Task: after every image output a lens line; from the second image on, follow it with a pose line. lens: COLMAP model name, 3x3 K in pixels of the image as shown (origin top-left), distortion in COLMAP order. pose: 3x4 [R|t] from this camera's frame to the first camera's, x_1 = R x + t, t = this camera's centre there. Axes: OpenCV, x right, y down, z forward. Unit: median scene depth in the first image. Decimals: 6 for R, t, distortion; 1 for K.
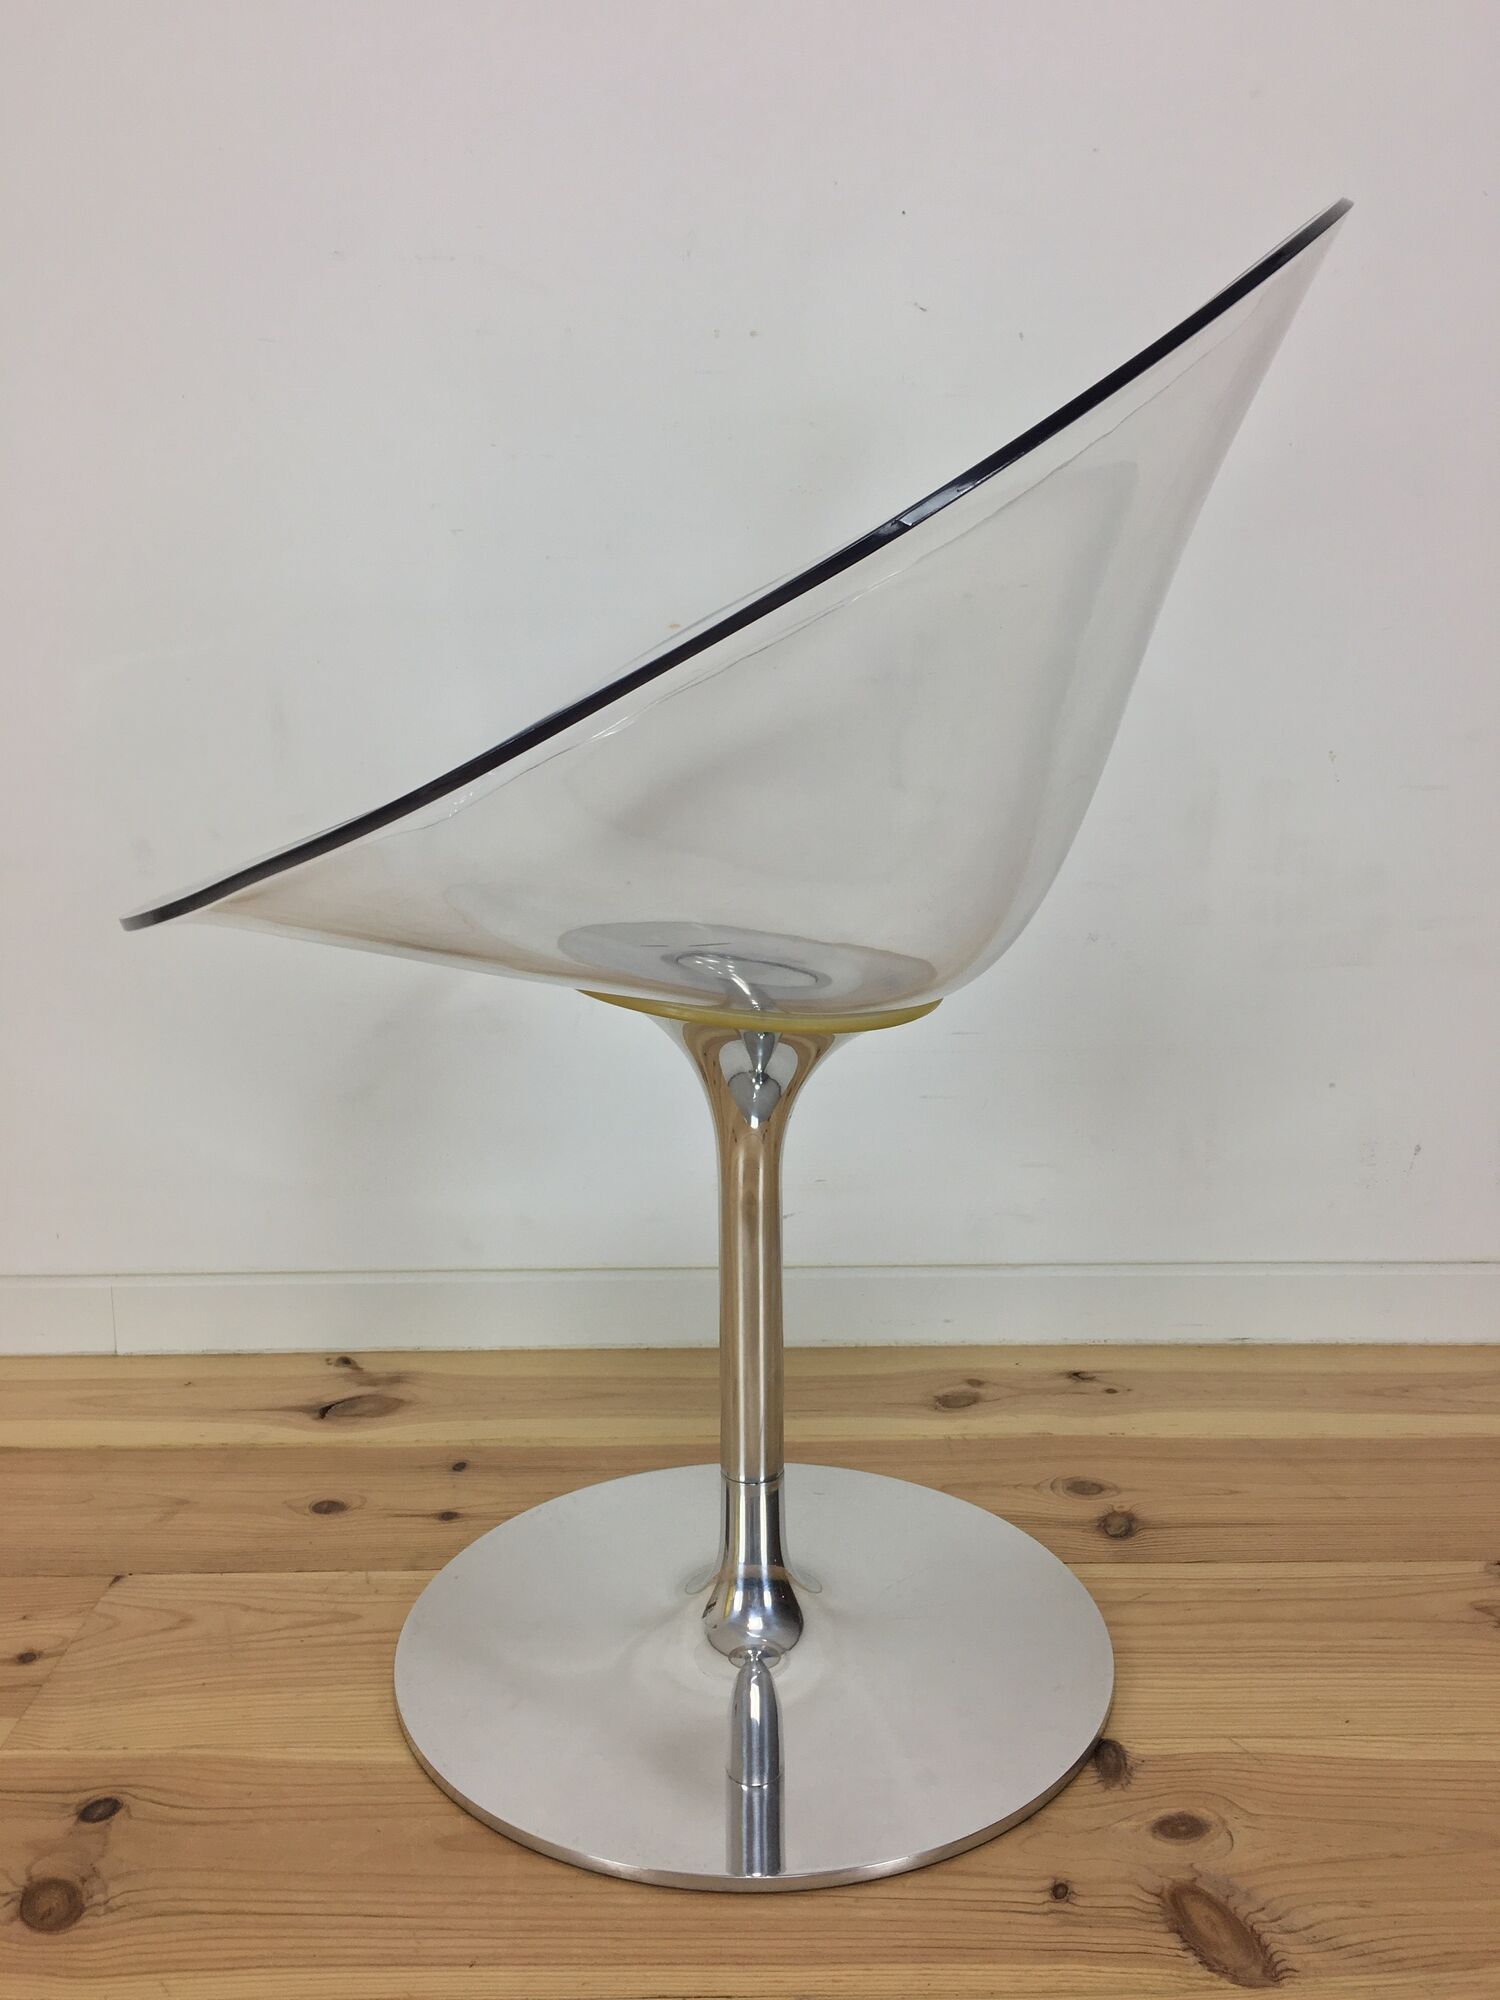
lens RADIAL K [[1725.1, 0, 750.0], [0, 1725.1, 1000.0], [0, 0, 1]] dist [0.074899, -0.122804]
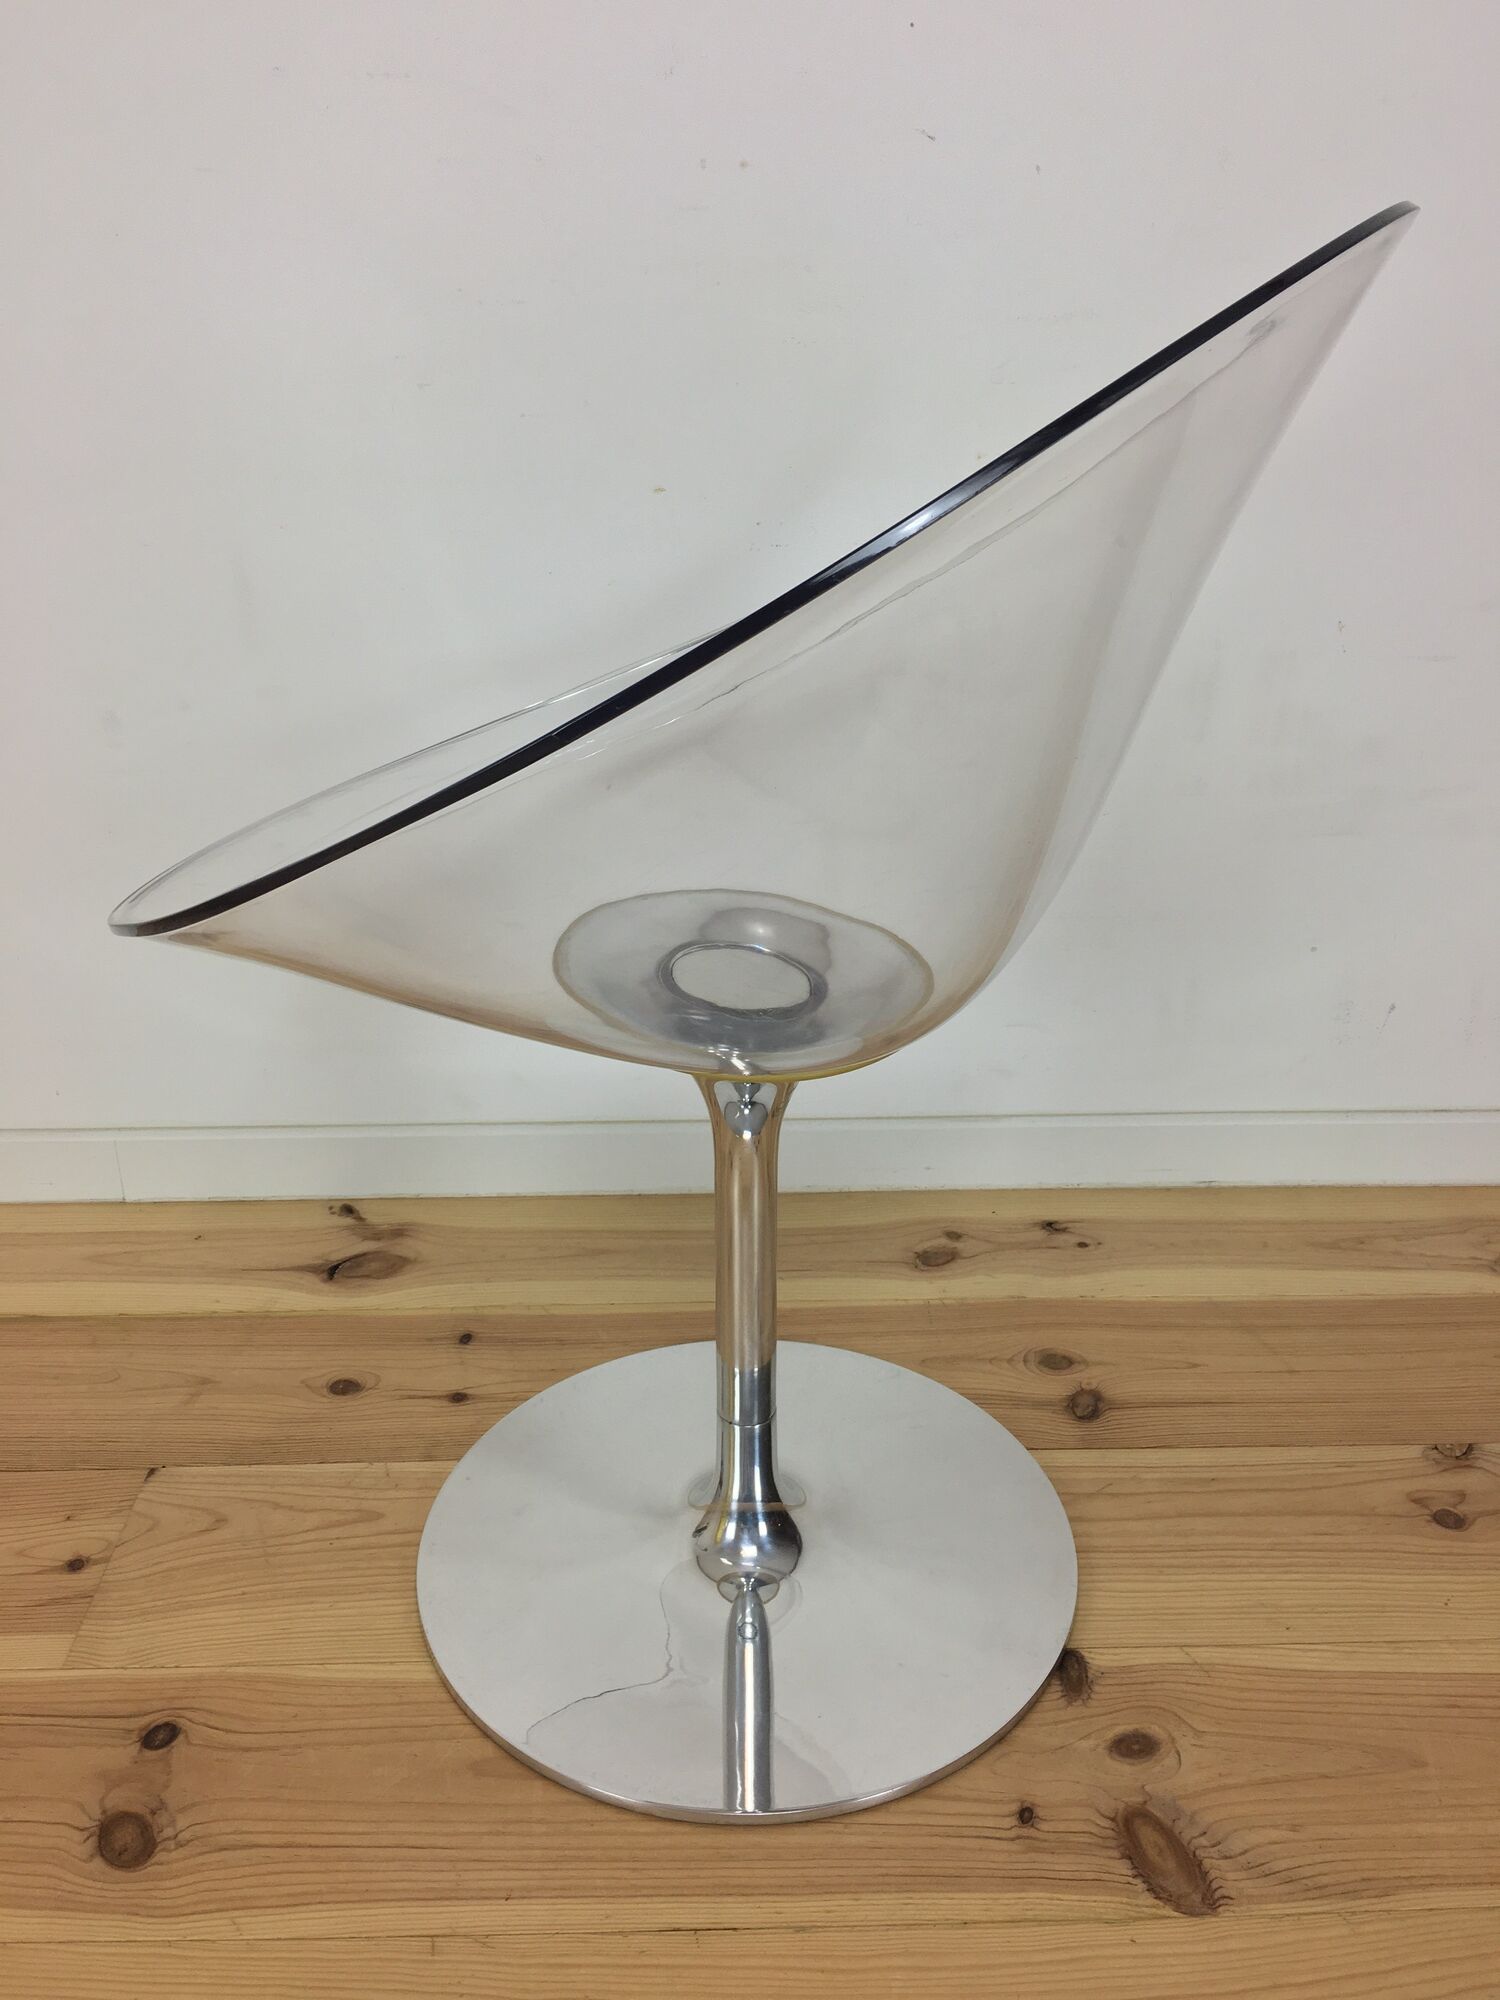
lens RADIAL K [[1725.1, 0, 750.0], [0, 1725.1, 1000.0], [0, 0, 1]] dist [0.074899, -0.122804]
pose [[0.999826, -0.003462, 0.018335, -0.016152], [-0.000843, 0.973254, 0.229732, -0.215572], [-0.018640, -0.229708, 0.973081, 0.022545]]
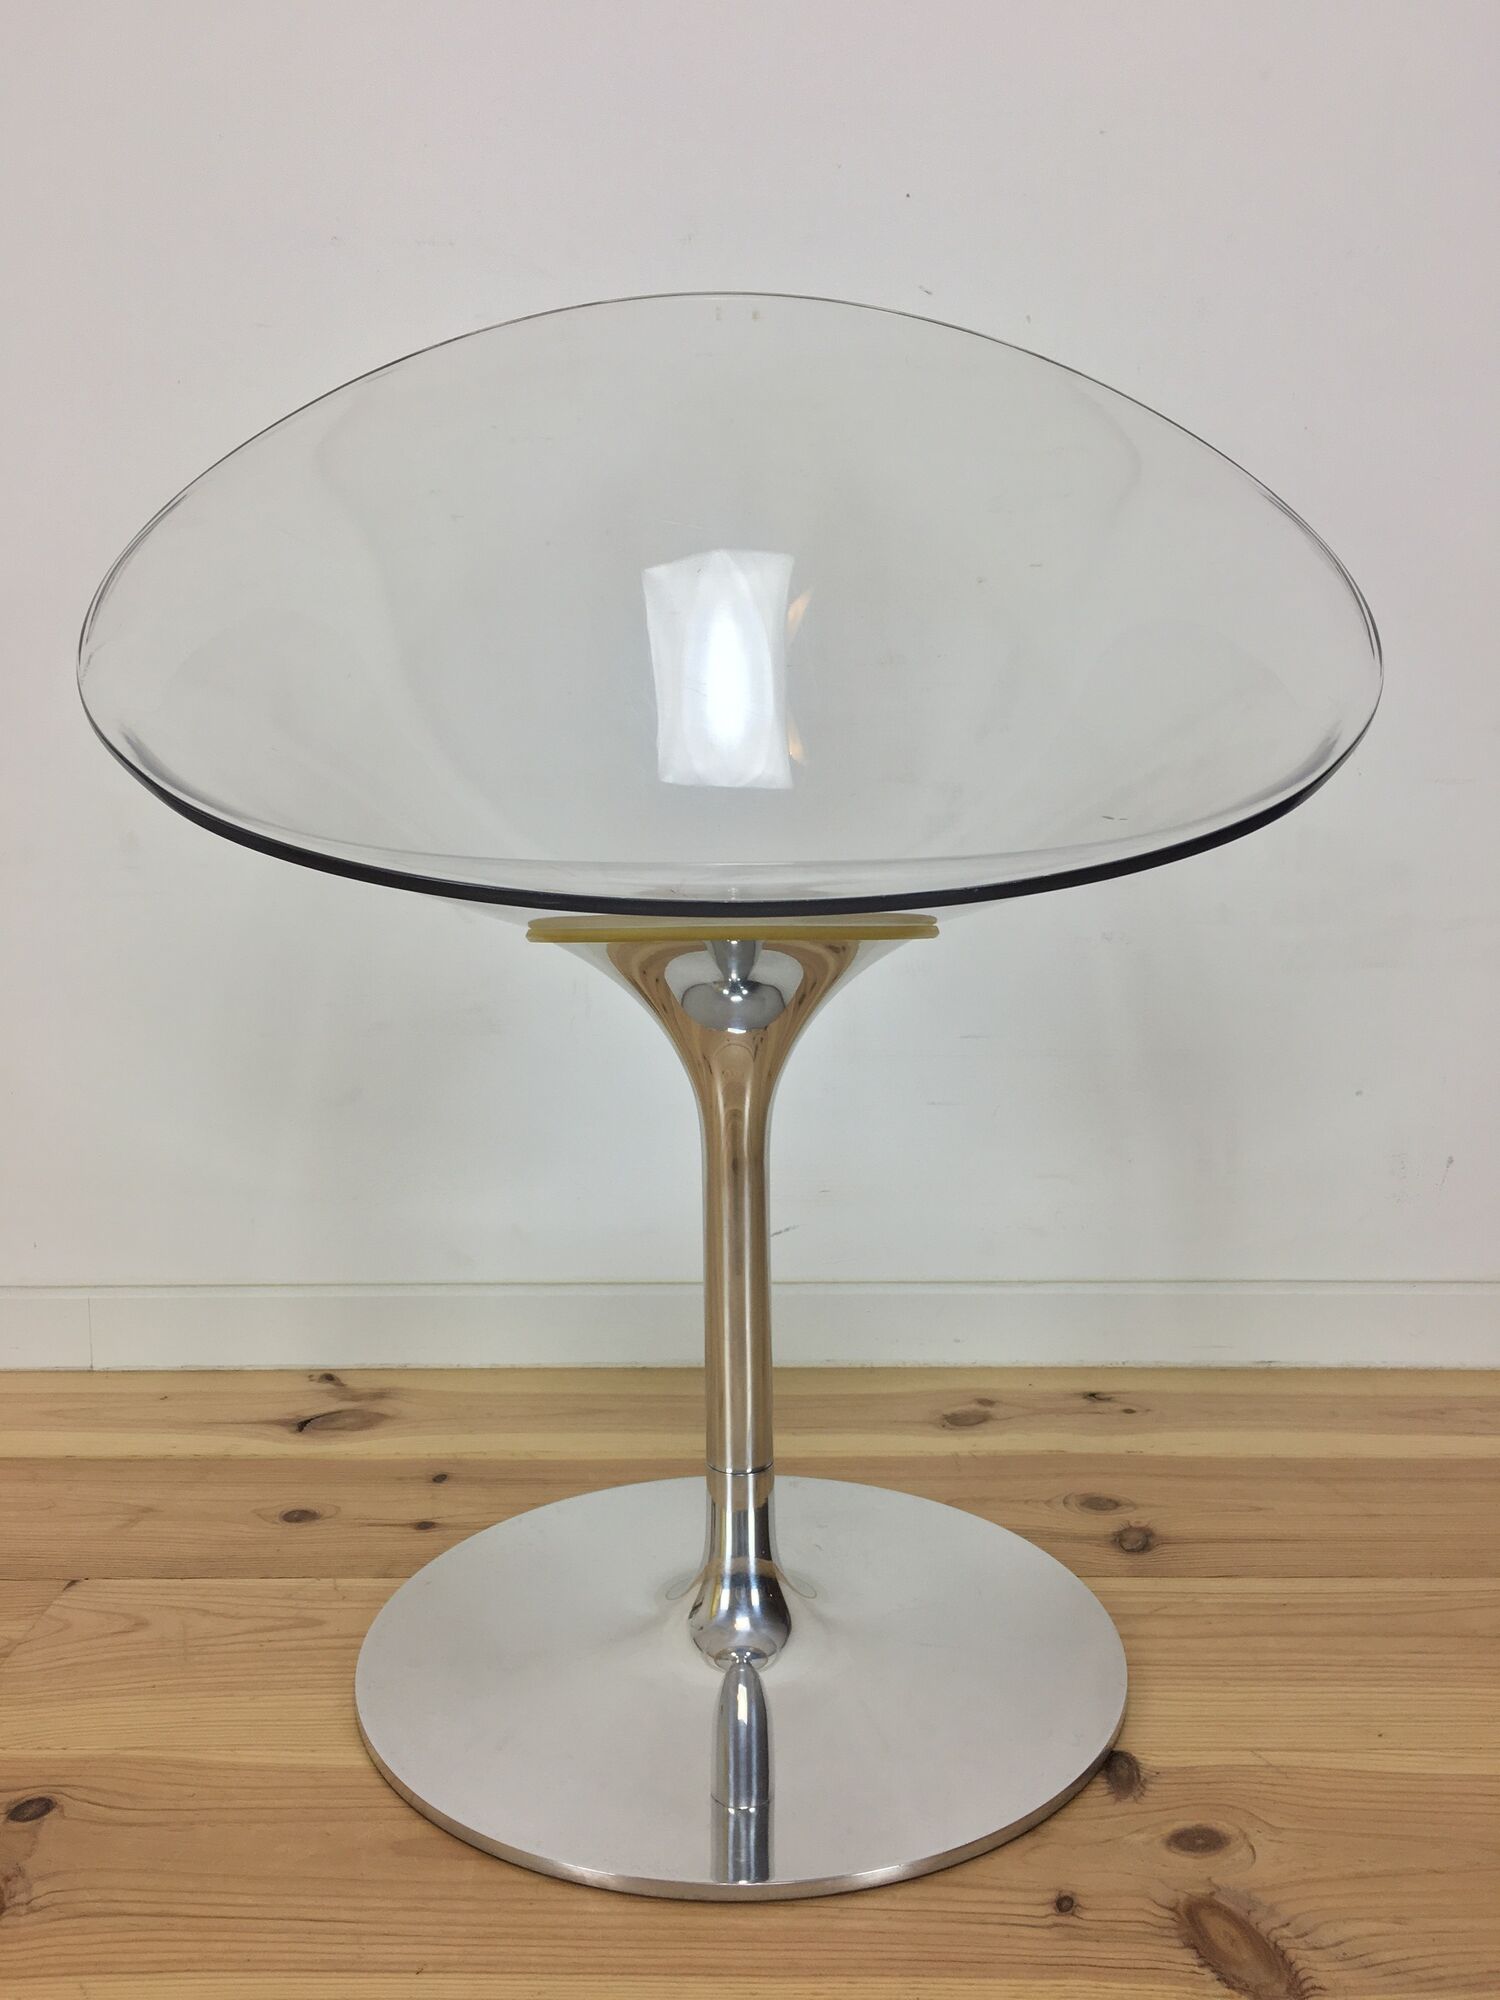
lens RADIAL K [[1725.1, 0, 750.0], [0, 1725.1, 1000.0], [0, 0, 1]] dist [0.074899, -0.122804]
pose [[0.999841, 0.003576, -0.017445, 0.022341], [-0.004555, 0.998397, -0.056416, 0.074535], [0.017215, 0.056486, 0.998255, 0.047907]]
